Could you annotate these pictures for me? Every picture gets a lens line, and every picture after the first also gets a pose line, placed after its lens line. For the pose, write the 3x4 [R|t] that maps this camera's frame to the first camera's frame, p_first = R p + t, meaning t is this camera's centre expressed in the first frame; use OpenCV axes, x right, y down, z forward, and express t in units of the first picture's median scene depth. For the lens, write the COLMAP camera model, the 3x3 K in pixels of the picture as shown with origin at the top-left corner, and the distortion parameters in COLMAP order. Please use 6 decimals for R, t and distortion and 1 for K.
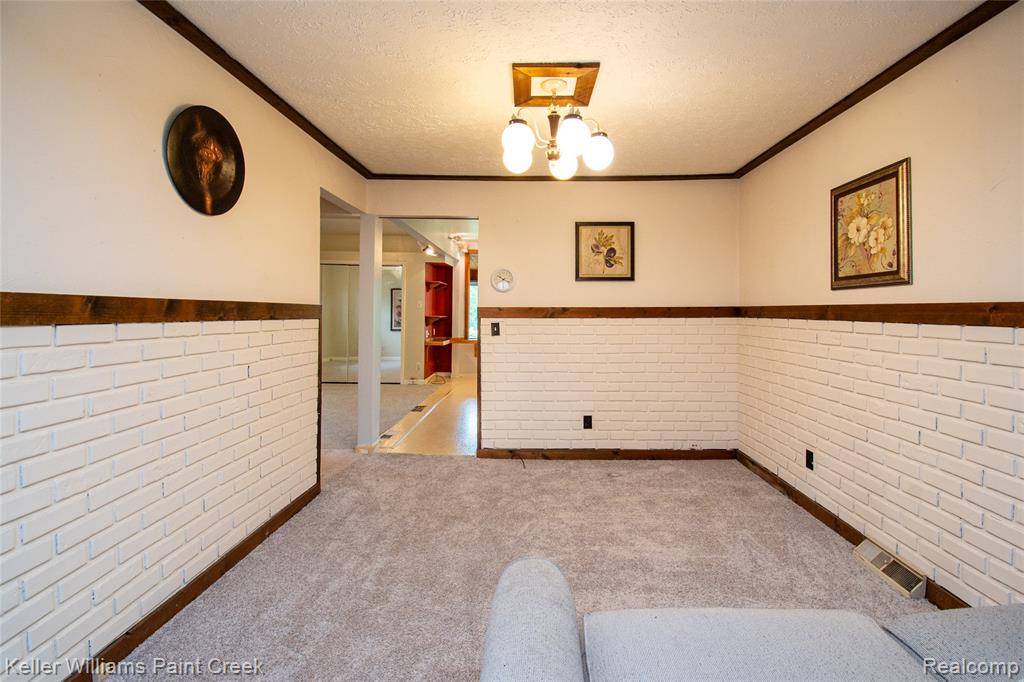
lens RADIAL K [[459.5, 0, 540.5], [0, 459.5, 308.0], [0, 0, 1]] dist [0.002927, -0.016673]
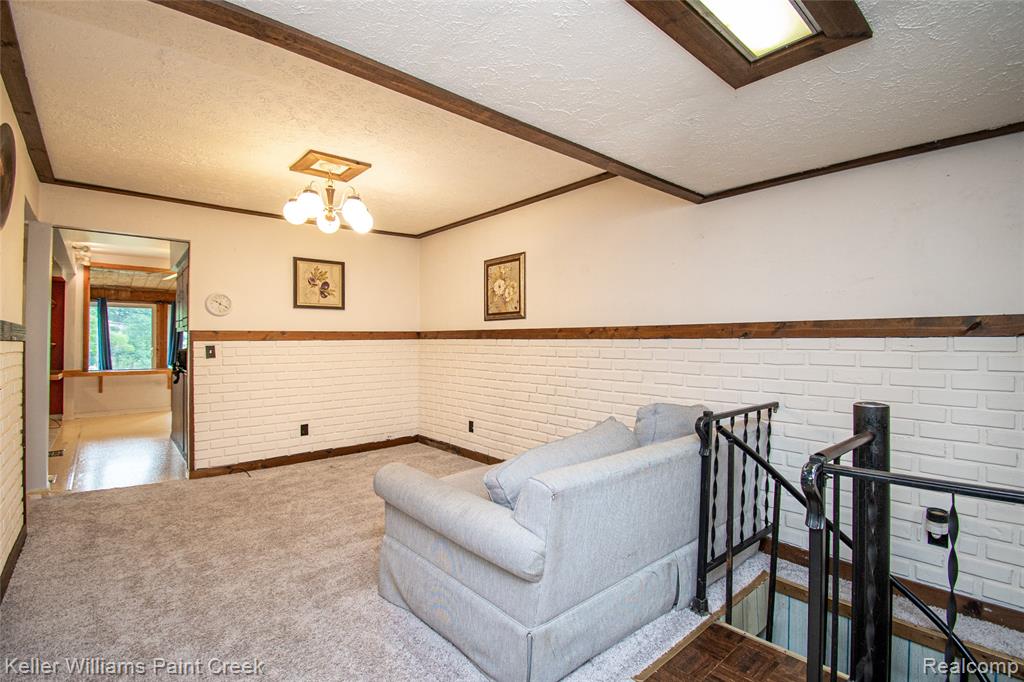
lens RADIAL K [[459.5, 0, 505.0], [0, 459.5, 340.9], [0, 0, 1]] dist [0.002927, -0.016673]
pose [[0.761326, -0.006805, 0.648333, -0.327020], [0.000087, 0.999946, 0.010393, 0.013635], [-0.648369, -0.007856, 0.761286, -0.266712]]
